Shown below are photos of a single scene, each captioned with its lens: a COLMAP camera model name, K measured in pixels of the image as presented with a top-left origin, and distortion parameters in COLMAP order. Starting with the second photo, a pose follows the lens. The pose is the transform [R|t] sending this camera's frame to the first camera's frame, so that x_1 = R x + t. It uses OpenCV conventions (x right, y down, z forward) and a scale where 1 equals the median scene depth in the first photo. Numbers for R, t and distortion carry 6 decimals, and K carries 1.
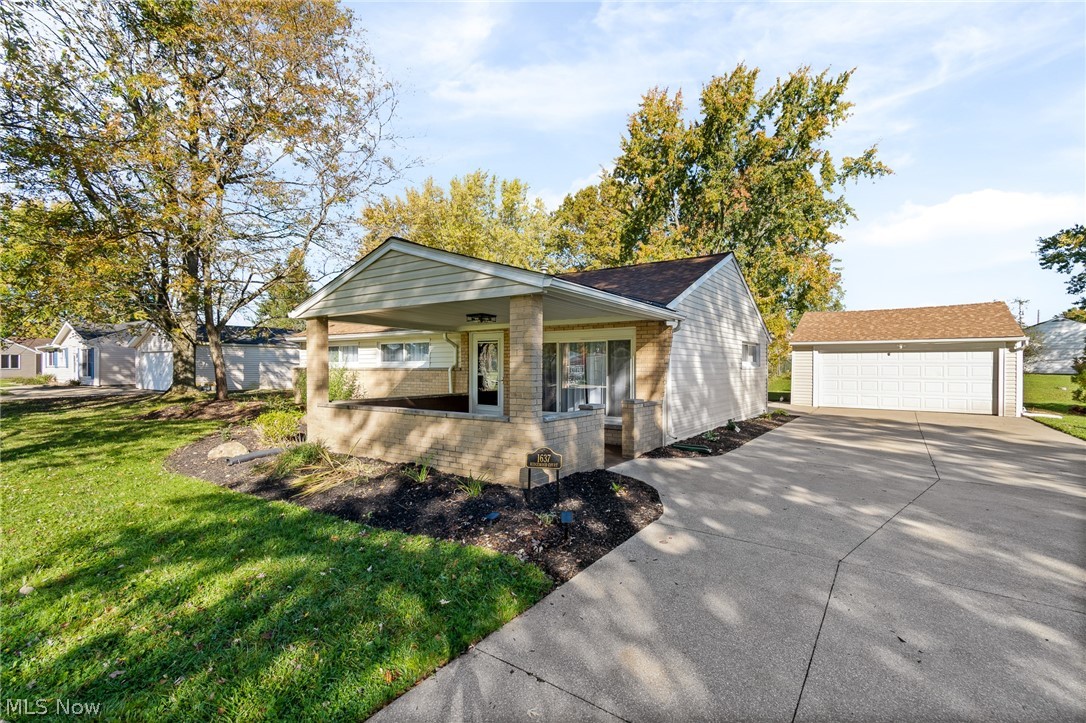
lens RADIAL K [[485.8, 0, 544.0], [0, 485.8, 366.3], [0, 0, 1]] dist [0.008604, -0.000484]
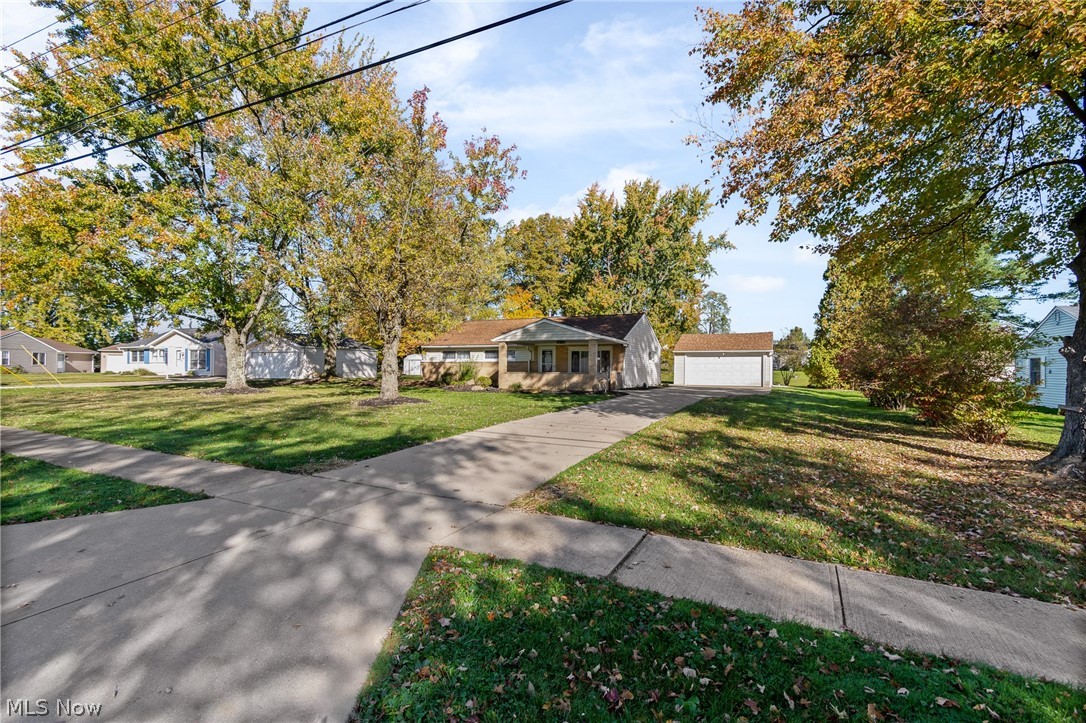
lens RADIAL K [[485.8, 0, 544.0], [0, 485.8, 366.3], [0, 0, 1]] dist [0.008604, -0.000484]
pose [[0.985134, 0.003240, 0.171756, -0.218324], [-0.002232, 0.999979, -0.006062, 0.015305], [-0.171772, 0.005588, 0.985121, -0.535672]]
